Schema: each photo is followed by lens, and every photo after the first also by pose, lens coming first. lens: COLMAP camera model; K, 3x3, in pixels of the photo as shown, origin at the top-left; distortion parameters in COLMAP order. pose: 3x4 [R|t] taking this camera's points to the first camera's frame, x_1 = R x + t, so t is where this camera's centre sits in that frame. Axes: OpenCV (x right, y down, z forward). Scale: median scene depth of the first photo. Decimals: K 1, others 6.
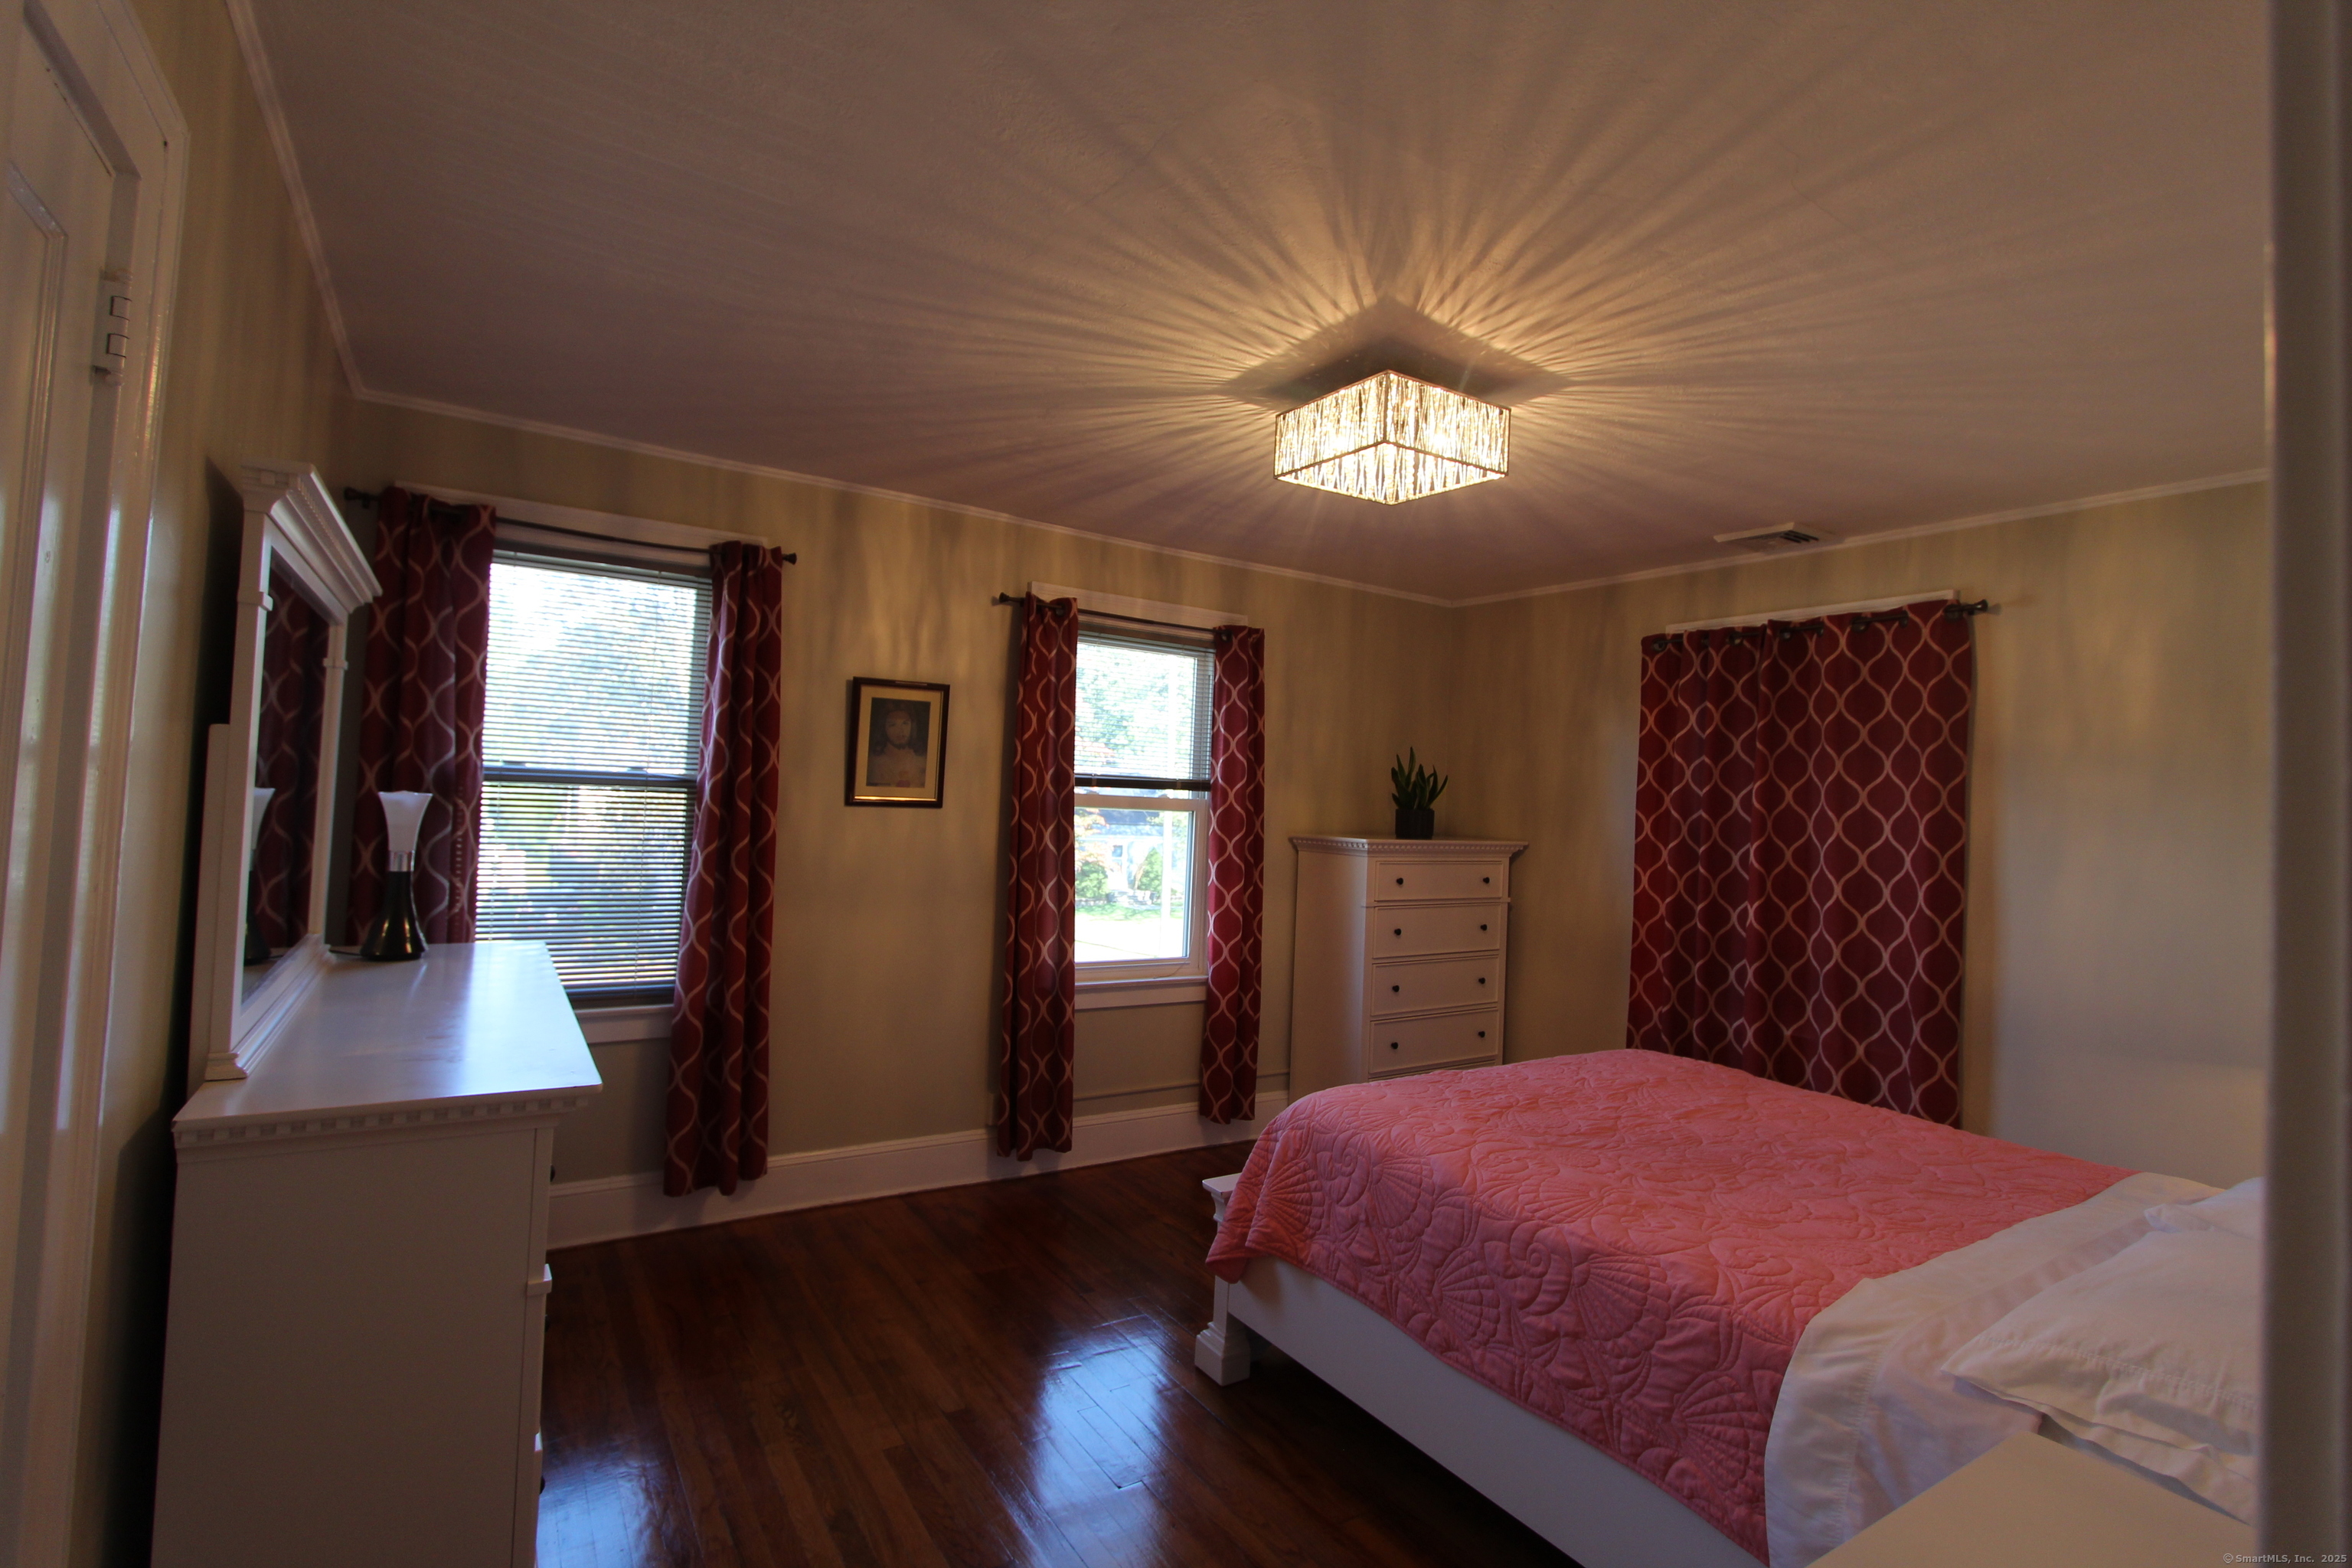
lens RADIAL K [[1090.5, 0, 1170.2], [0, 1090.5, 773.5], [0, 0, 1]] dist [-0.014004, 0.002205]
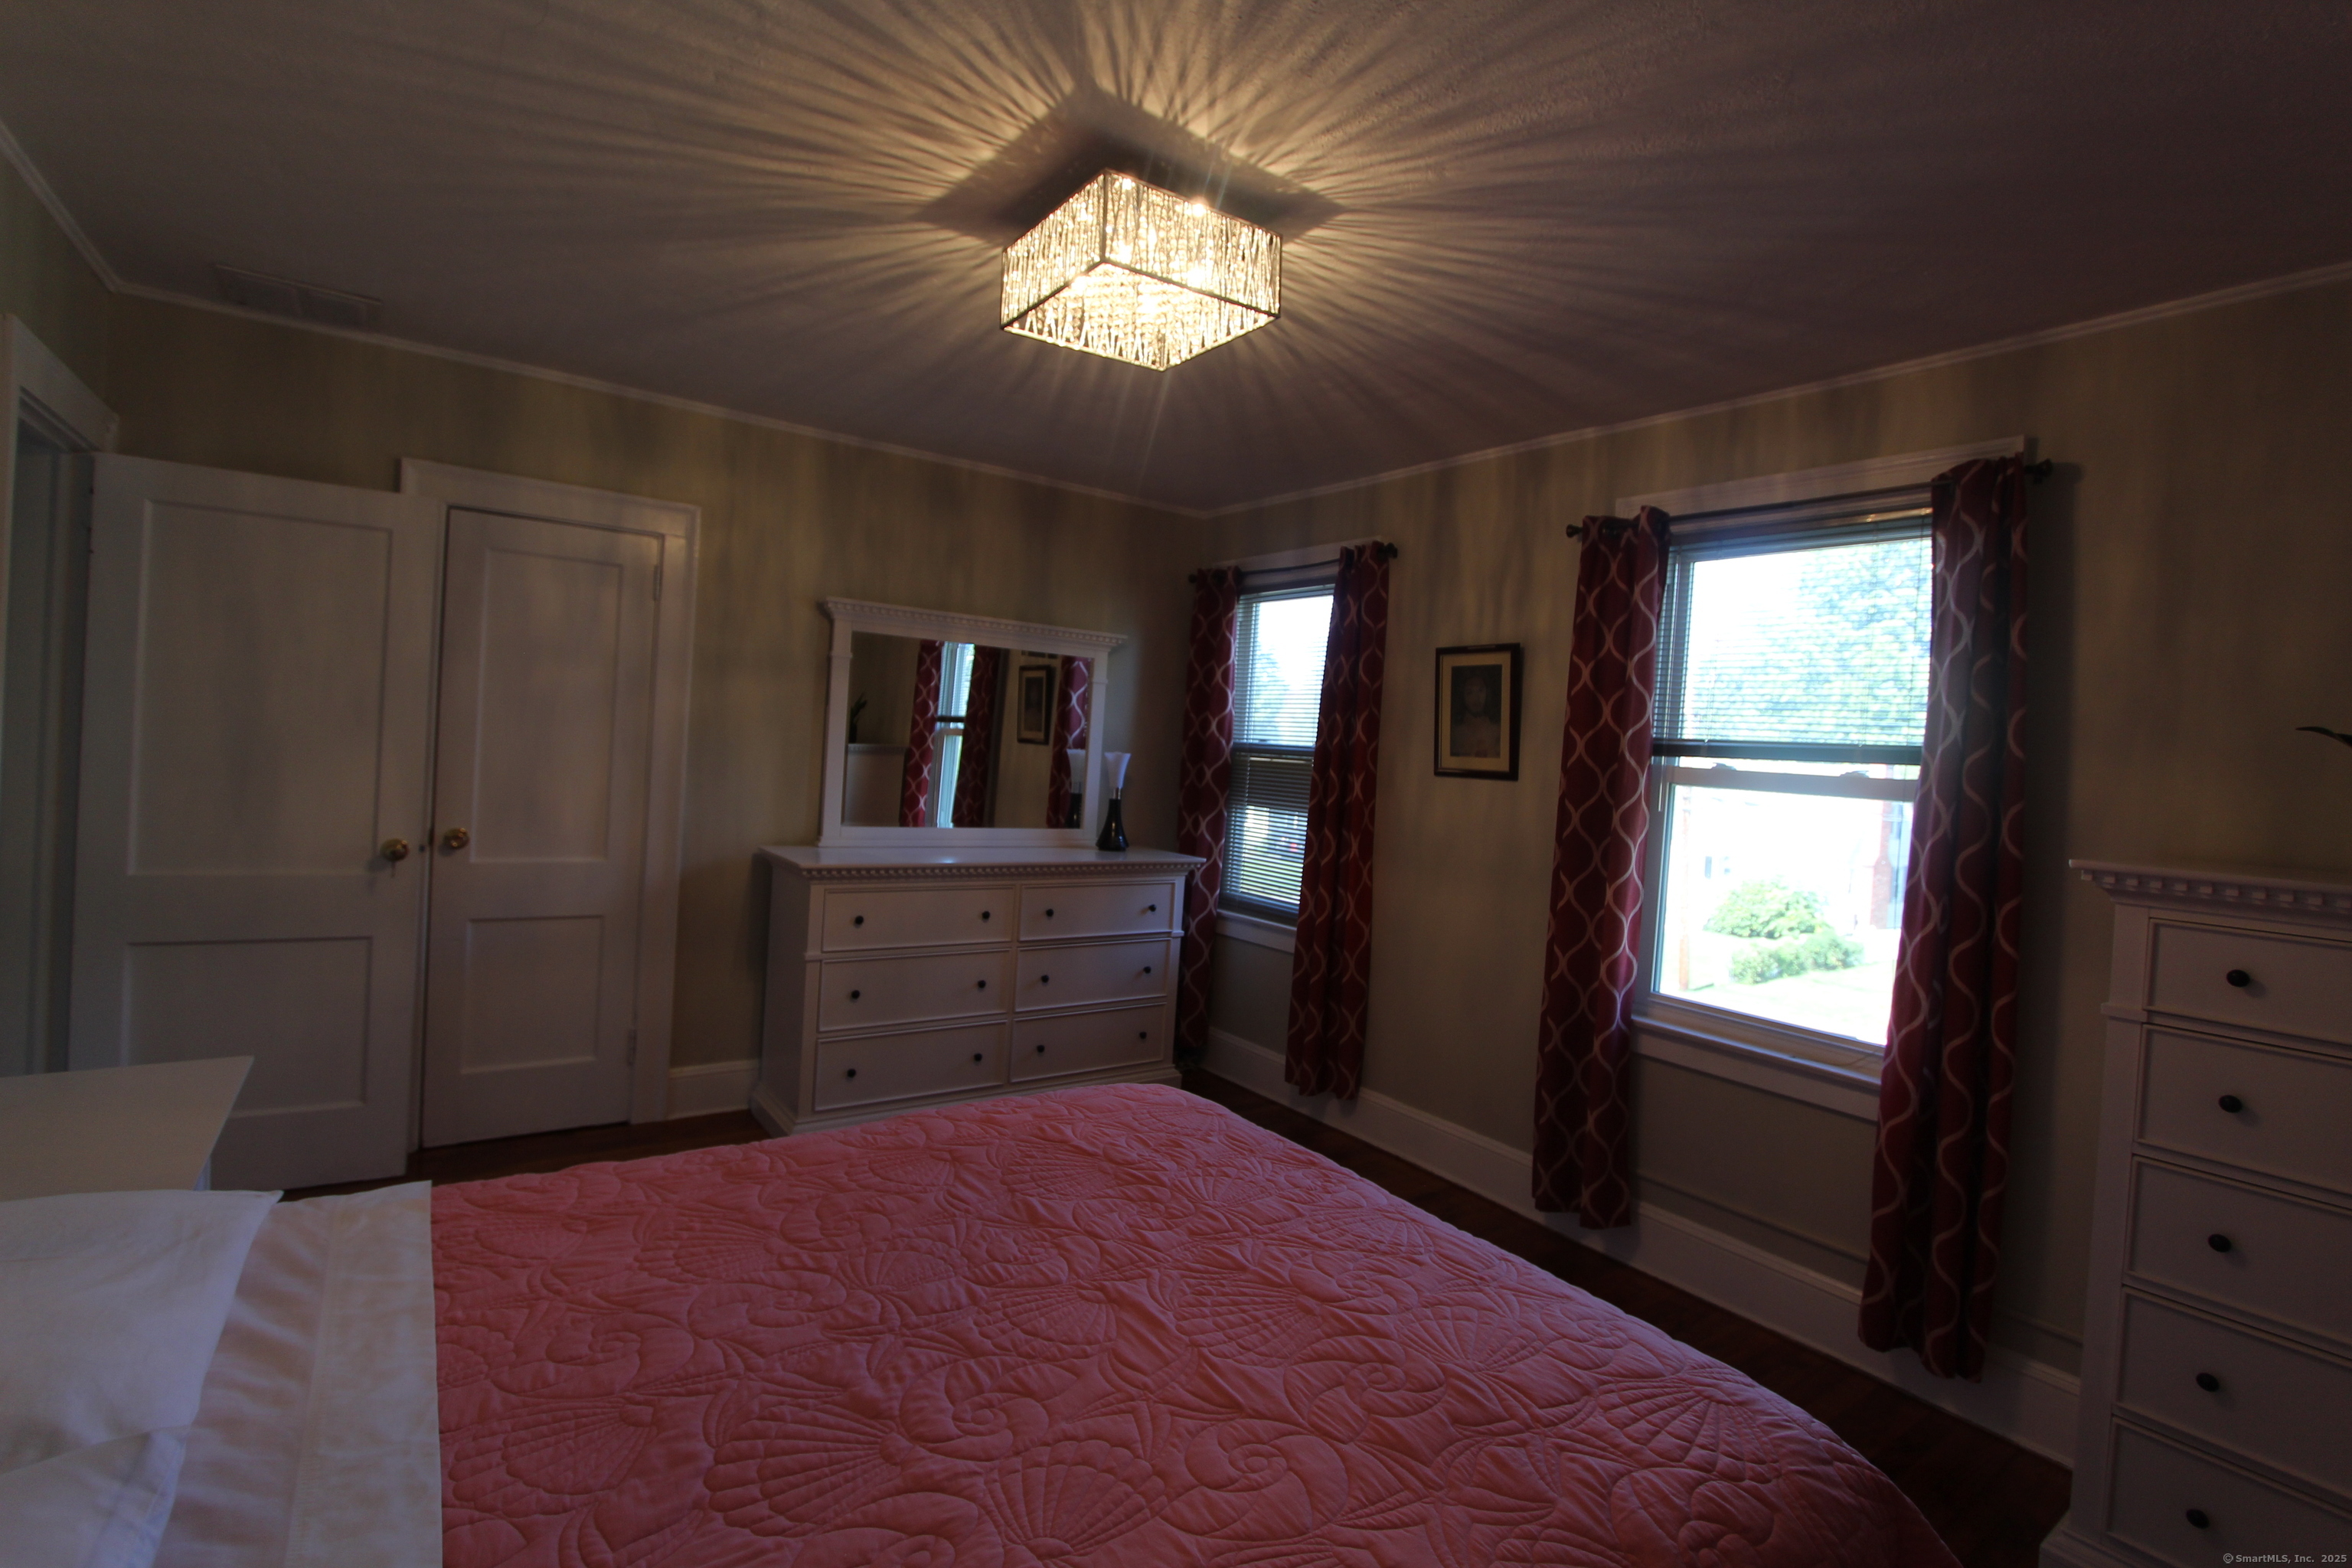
lens RADIAL K [[1090.5, 0, 1171.4], [0, 1090.5, 771.6], [0, 0, 1]] dist [-0.014004, 0.002205]
pose [[0.045307, -0.015332, -0.998855, 0.685589], [-0.037225, 0.999162, -0.017026, 0.051152], [0.998279, 0.037953, 0.044699, 0.682302]]
